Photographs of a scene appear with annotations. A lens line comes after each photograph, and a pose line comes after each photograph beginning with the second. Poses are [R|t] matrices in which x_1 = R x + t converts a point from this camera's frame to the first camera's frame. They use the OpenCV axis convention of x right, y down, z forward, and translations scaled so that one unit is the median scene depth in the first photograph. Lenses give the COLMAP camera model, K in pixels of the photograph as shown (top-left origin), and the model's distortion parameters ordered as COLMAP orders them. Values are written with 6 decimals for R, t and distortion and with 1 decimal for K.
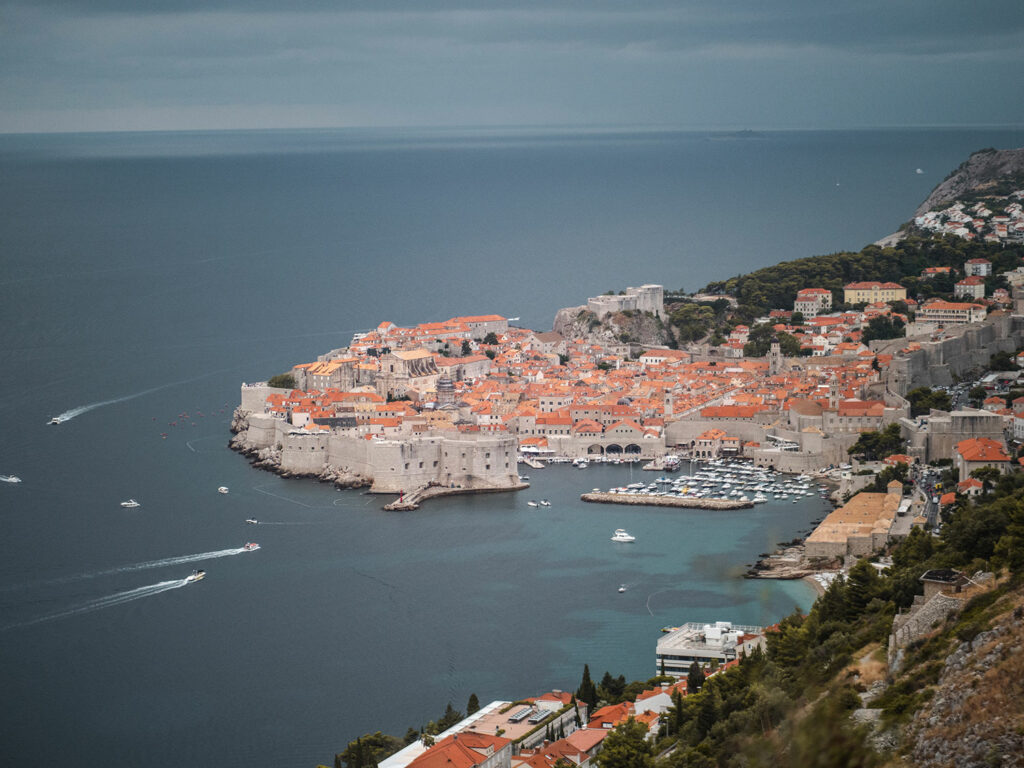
lens RADIAL K [[777.6, 0, 511.9], [0, 777.6, 383.3], [0, 0, 1]] dist [-0.000218, 0.002711]
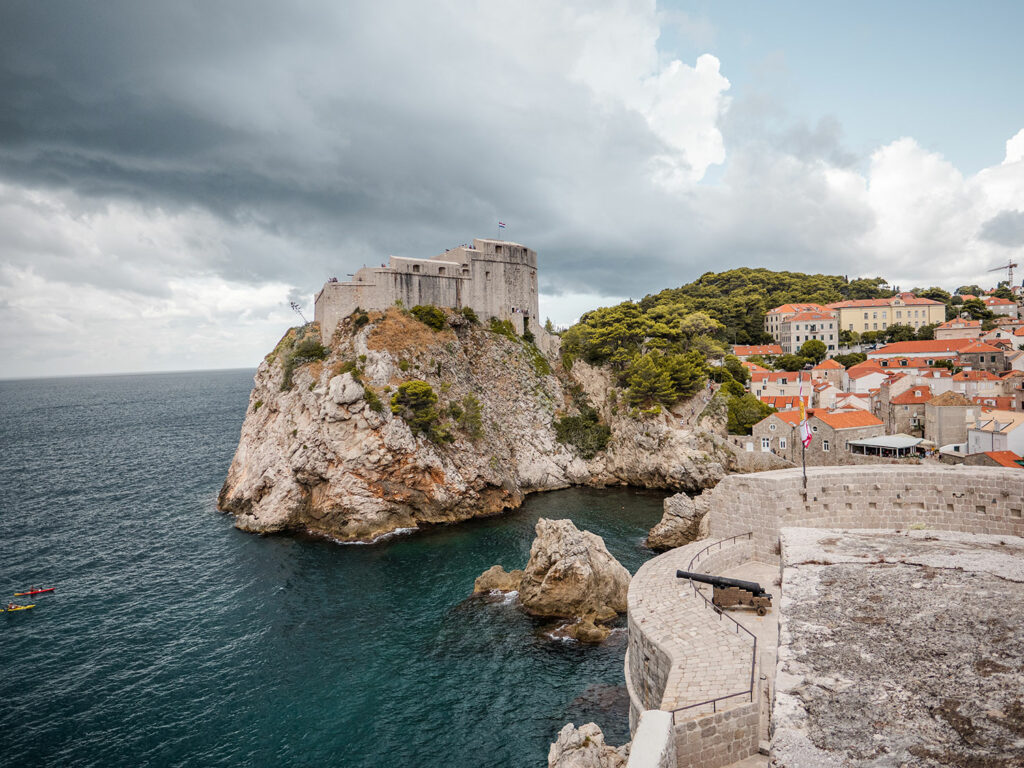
lens RADIAL K [[777.6, 0, 512.1], [0, 777.6, 384.5], [0, 0, 1]] dist [-0.000218, 0.002711]
pose [[0.975867, -0.024899, 0.216942, 0.114399], [0.045583, 0.994820, -0.090864, -0.038685], [-0.213556, 0.098560, 0.971946, 0.712507]]
